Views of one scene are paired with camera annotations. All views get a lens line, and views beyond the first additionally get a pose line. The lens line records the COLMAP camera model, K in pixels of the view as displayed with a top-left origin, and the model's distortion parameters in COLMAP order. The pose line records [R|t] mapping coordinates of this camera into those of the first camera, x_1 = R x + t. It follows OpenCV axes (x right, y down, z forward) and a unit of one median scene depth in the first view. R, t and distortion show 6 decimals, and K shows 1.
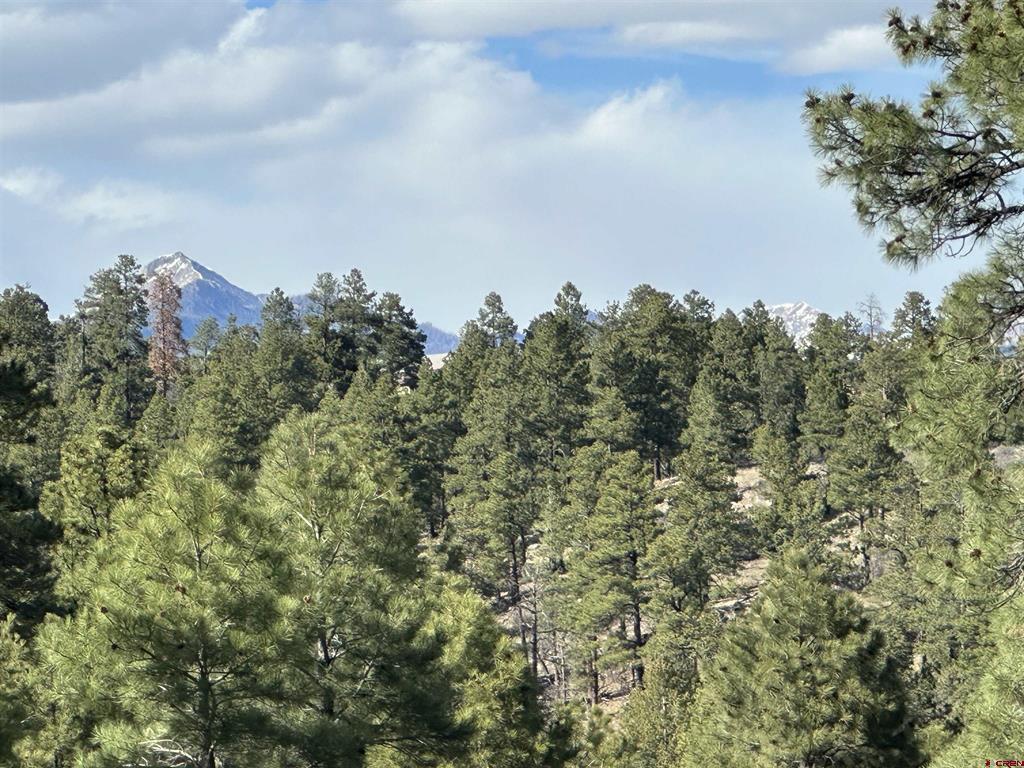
lens RADIAL K [[6134.4, 0, 512.5], [0, 6134.4, 384.4], [0, 0, 1]] dist [-0.399859, 0.000000]
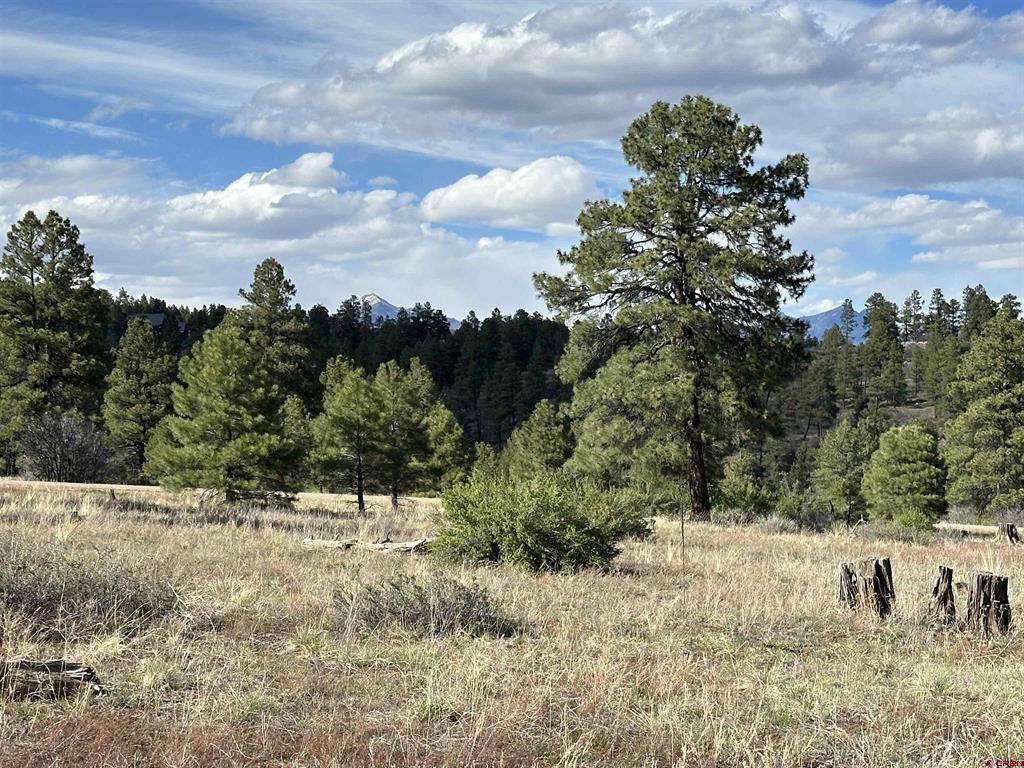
lens RADIAL K [[2020.9, 0, 509.8], [0, 2020.9, 391.4], [0, 0, 1]] dist [0.153607, 0.000000]
pose [[0.999637, 0.023199, 0.013712, 0.012168], [-0.023557, 0.999371, 0.026525, -0.006036], [-0.013088, -0.026838, 0.999554, -0.099288]]
